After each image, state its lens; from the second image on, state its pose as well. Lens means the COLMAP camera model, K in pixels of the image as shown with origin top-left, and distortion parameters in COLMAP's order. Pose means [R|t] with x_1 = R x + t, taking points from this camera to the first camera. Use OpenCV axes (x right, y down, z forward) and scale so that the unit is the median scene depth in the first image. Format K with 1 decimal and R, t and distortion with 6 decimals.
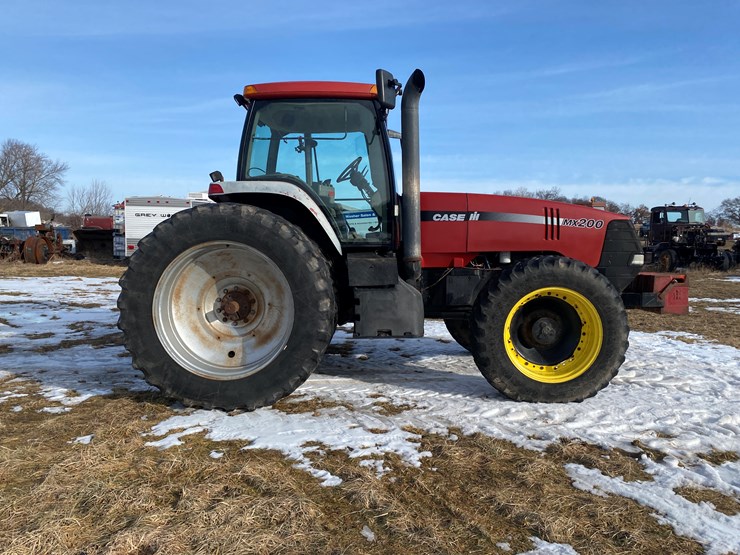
lens RADIAL K [[559.2, 0, 370.0], [0, 559.2, 277.5], [0, 0, 1]] dist [0.057859, -0.070665]
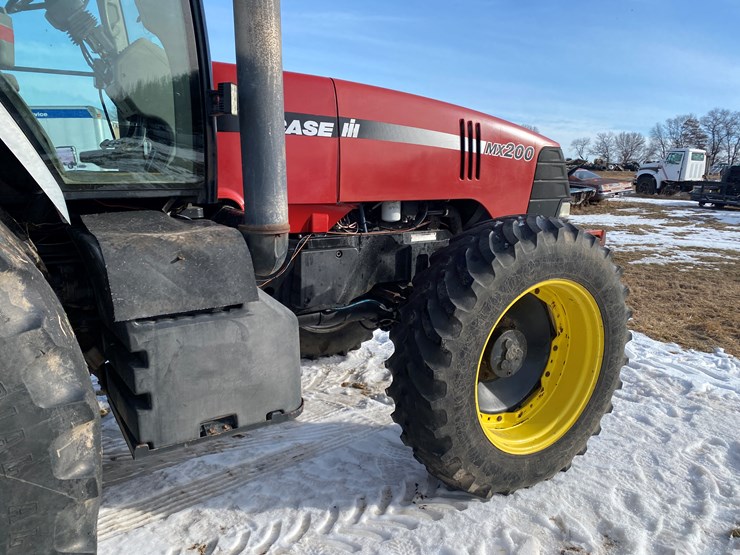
lens RADIAL K [[565.1, 0, 368.4], [0, 565.1, 283.0], [0, 0, 1]] dist [0.016385, -0.008700]
pose [[0.836059, -0.092393, 0.540803, -0.092028], [0.007579, 0.987569, 0.157005, -0.059816], [-0.548586, -0.127167, 0.826366, 0.634228]]
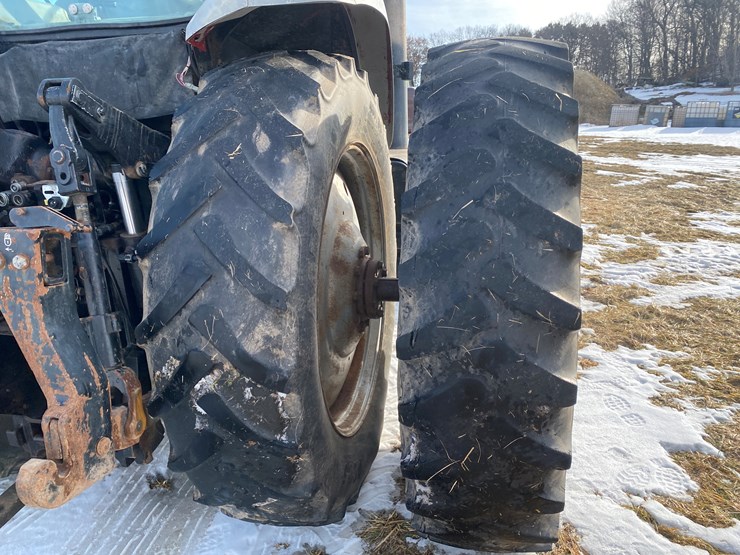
lens RADIAL K [[563.9, 0, 372.5], [0, 563.9, 285.0], [0, 0, 1]] dist [0.006267, -0.004188]
pose [[0.199383, -0.311612, 0.929056, -0.630576], [0.086483, 0.949988, 0.300073, -0.086169], [-0.976098, 0.020518, 0.216361, 0.916530]]
